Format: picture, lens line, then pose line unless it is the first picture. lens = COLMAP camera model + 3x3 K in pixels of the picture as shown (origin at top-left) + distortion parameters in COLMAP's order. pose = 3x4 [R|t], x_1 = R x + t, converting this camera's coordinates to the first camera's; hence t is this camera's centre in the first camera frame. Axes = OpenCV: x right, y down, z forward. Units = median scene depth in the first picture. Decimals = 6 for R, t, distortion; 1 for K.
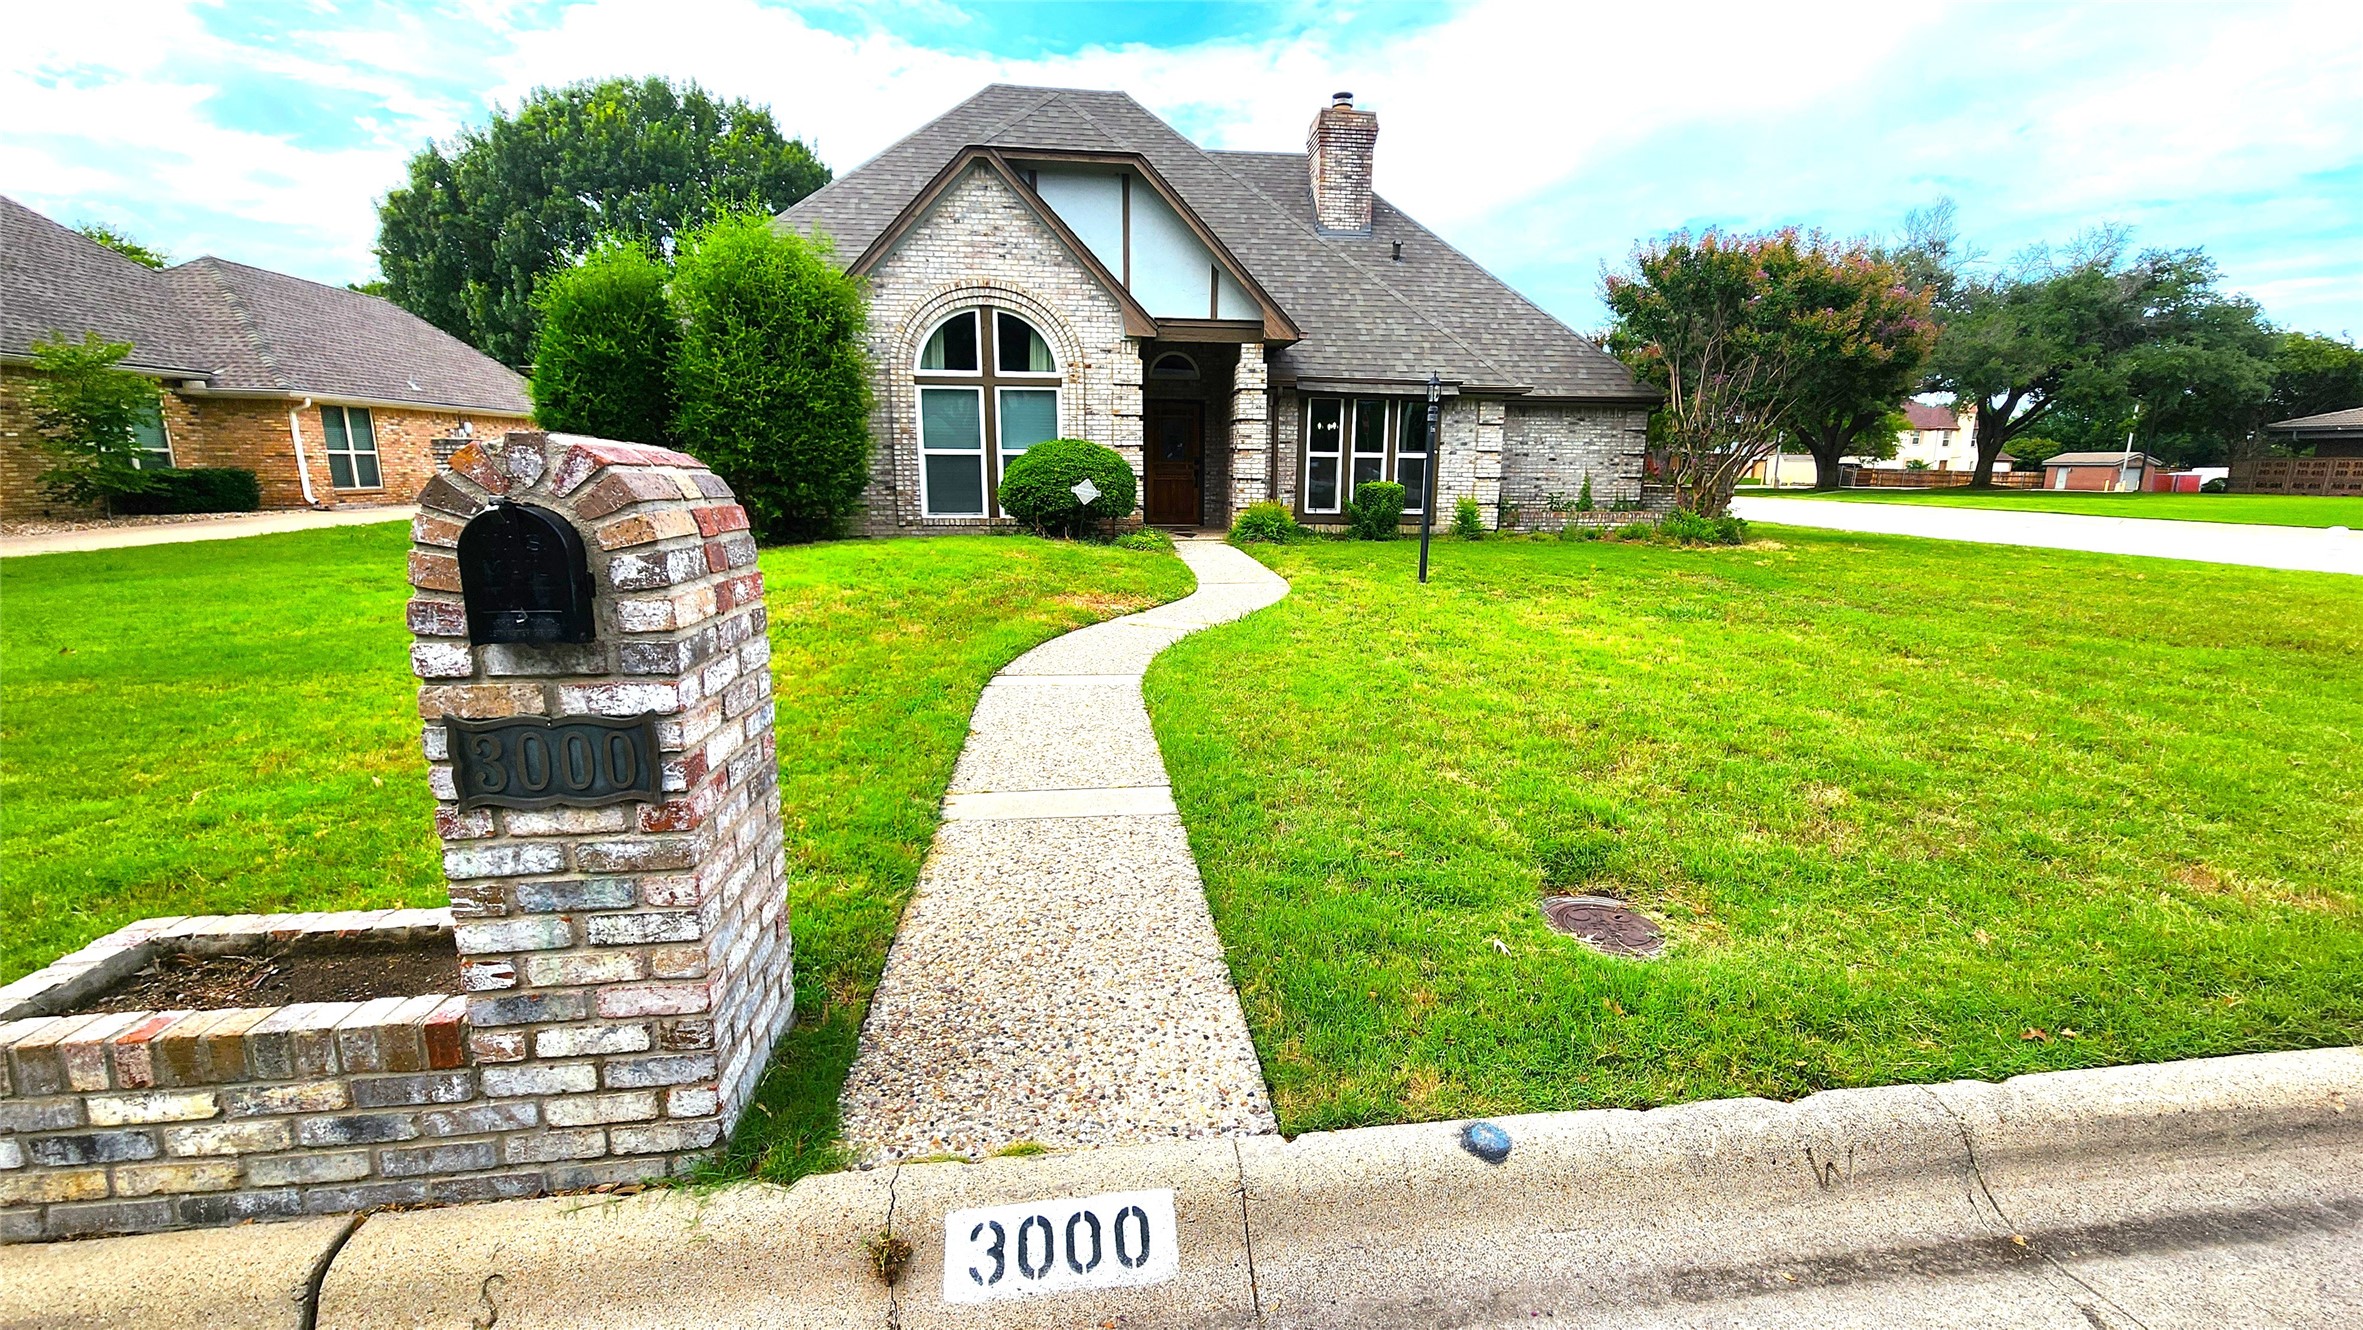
lens RADIAL K [[980.4, 0, 1188.3], [0, 980.4, 661.5], [0, 0, 1]] dist [0.002306, -0.000184]
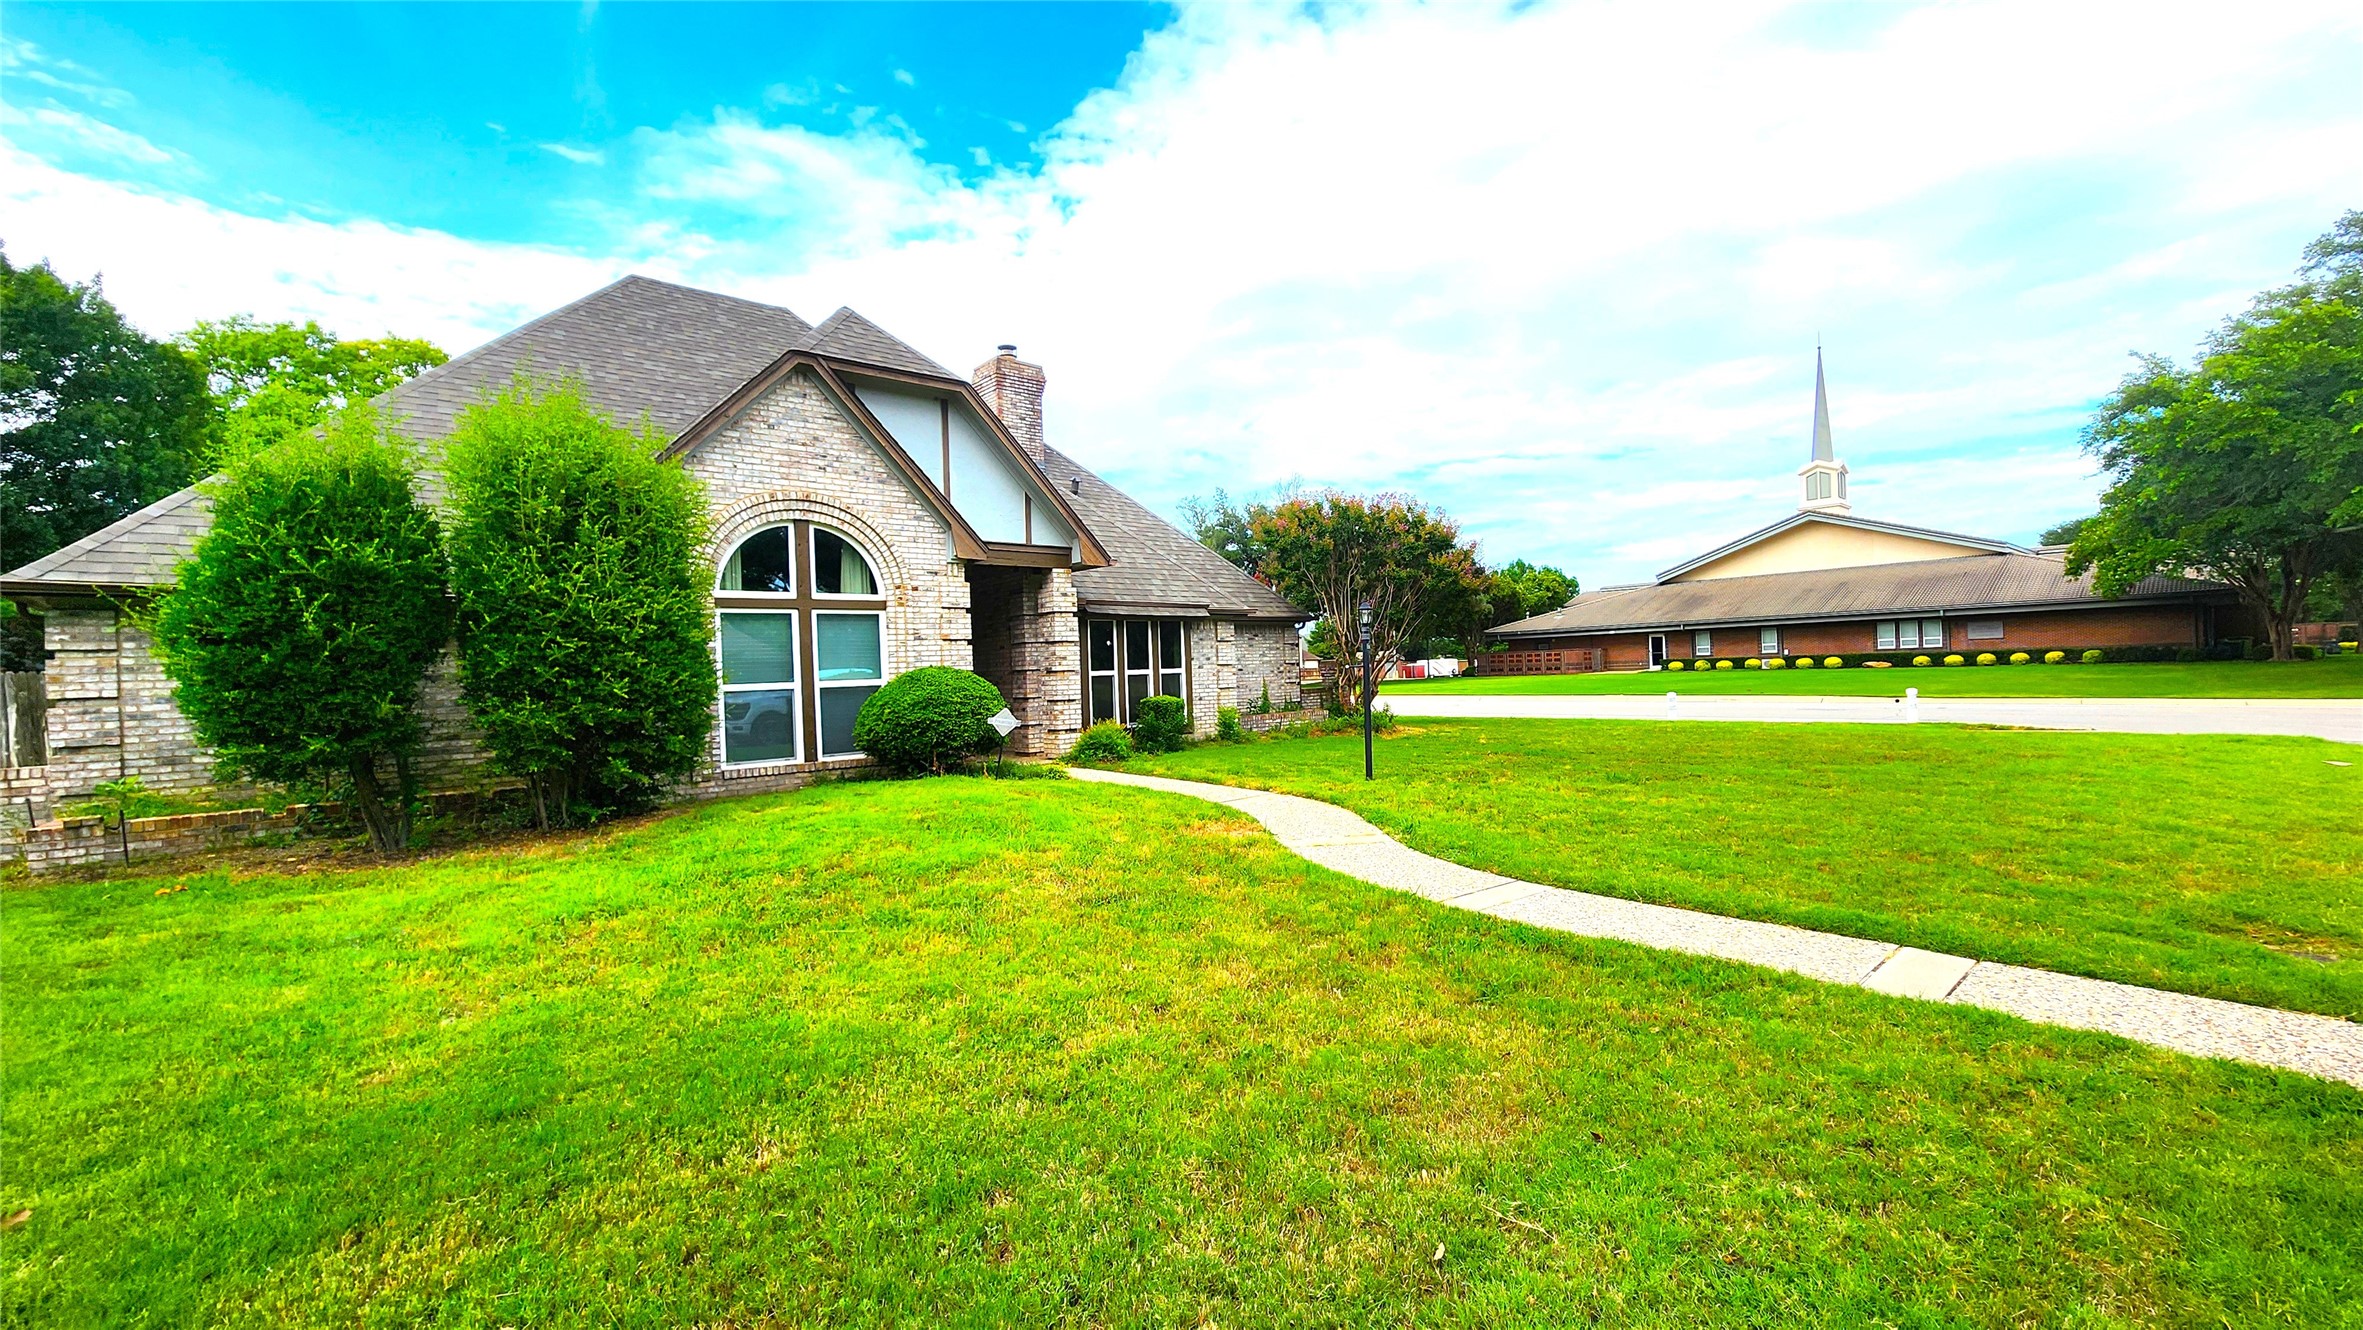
lens RADIAL K [[980.4, 0, 1191.6], [0, 980.4, 662.3], [0, 0, 1]] dist [0.002306, -0.000184]
pose [[0.826686, -0.031824, 0.561763, -0.396780], [0.150907, 0.974361, -0.166876, -0.041456], [-0.542049, 0.222728, 0.810293, 0.131433]]
